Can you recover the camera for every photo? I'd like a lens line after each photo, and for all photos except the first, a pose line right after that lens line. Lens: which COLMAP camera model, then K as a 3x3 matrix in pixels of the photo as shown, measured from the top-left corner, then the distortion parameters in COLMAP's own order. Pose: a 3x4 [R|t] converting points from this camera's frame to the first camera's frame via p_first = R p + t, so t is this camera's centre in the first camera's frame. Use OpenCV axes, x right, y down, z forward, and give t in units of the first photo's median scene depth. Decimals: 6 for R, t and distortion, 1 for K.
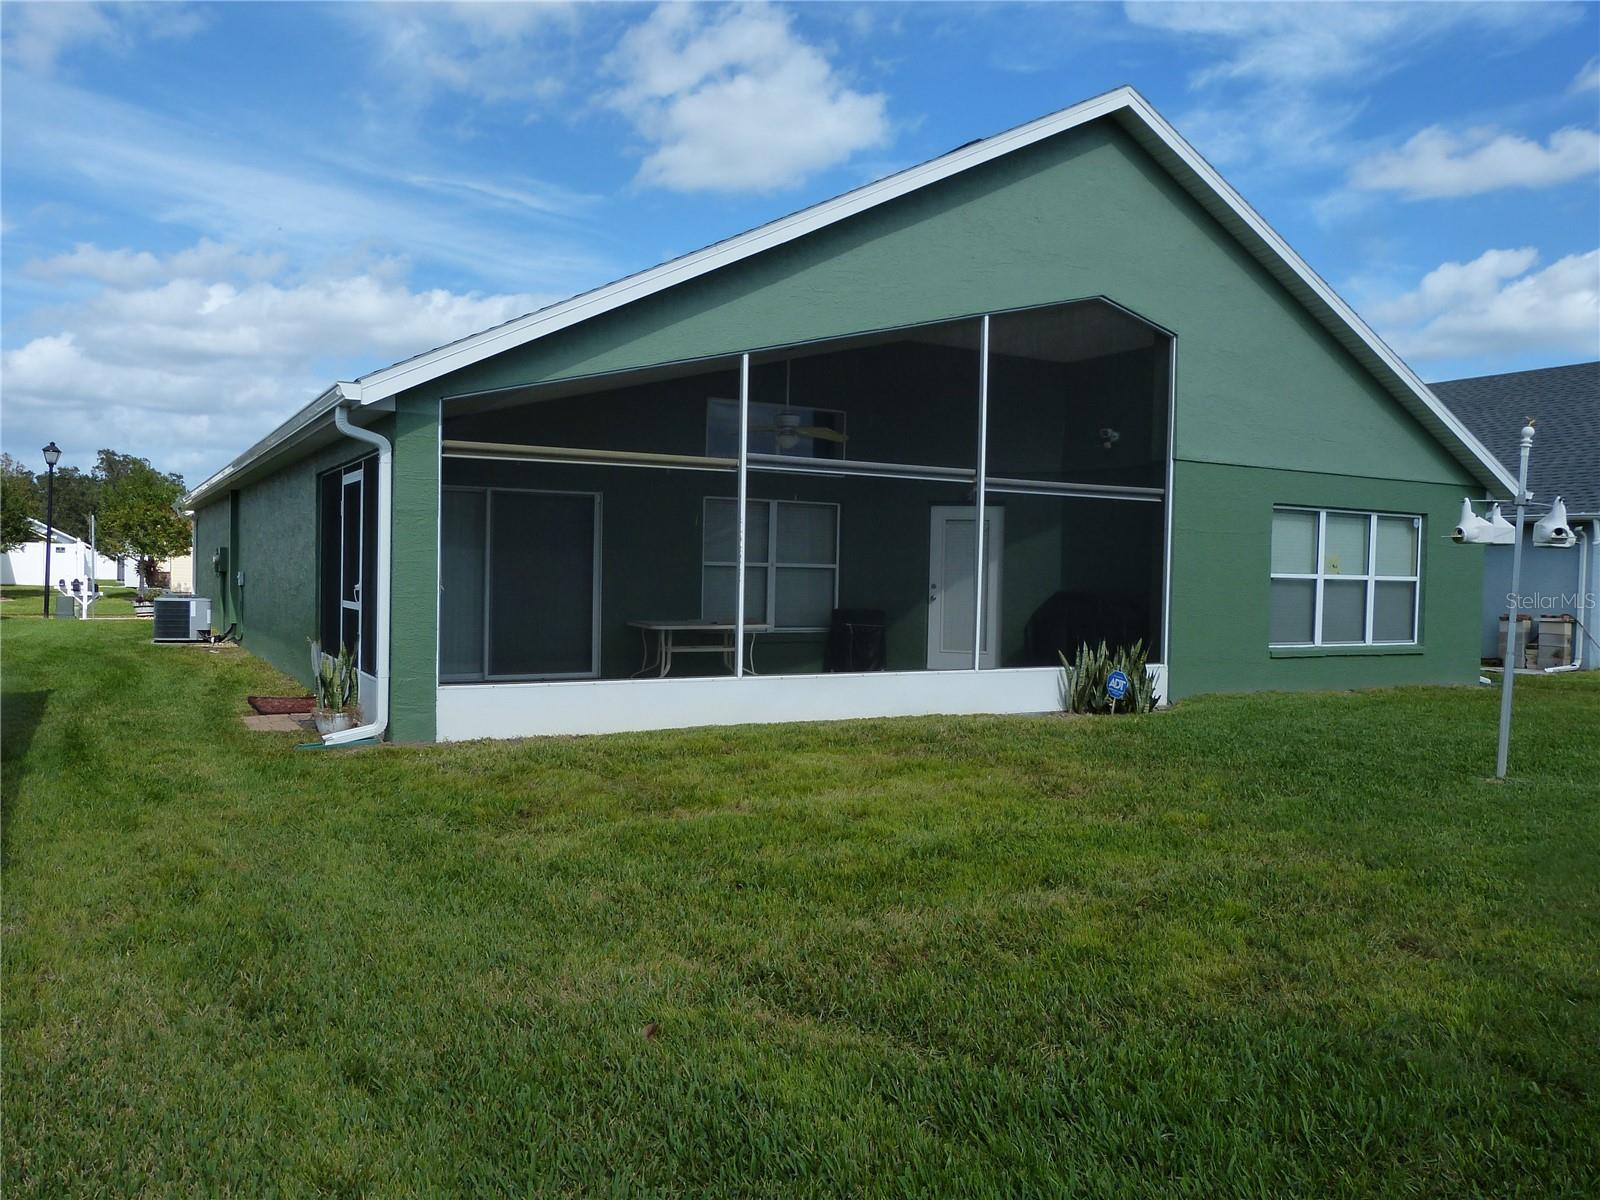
lens RADIAL K [[1227.3, 0, 800.0], [0, 1227.3, 600.0], [0, 0, 1]] dist [-0.039316, 0.036446]
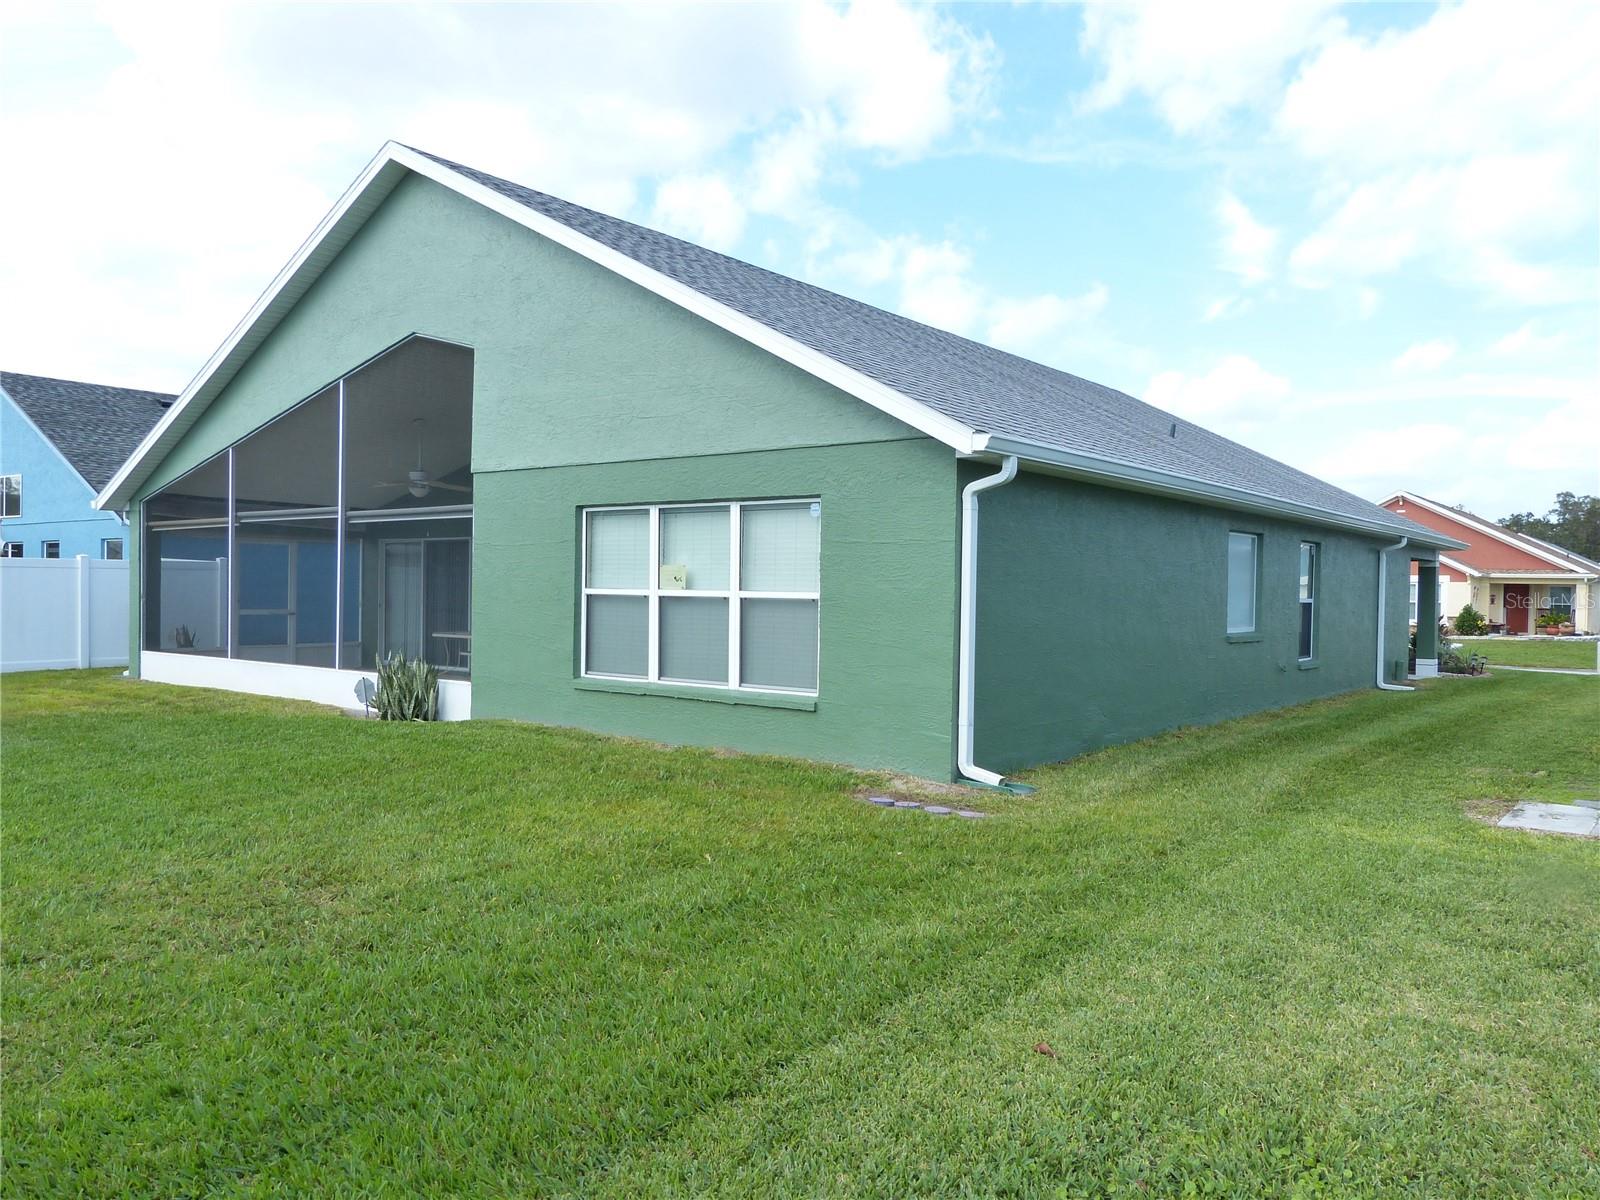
lens RADIAL K [[1227.3, 0, 800.0], [0, 1227.3, 600.0], [0, 0, 1]] dist [-0.039316, 0.036446]
pose [[0.401105, -0.007505, -0.916001, 1.316327], [-0.027819, 0.999405, -0.020370, -0.001190], [0.915610, 0.033653, 0.400658, 0.849924]]
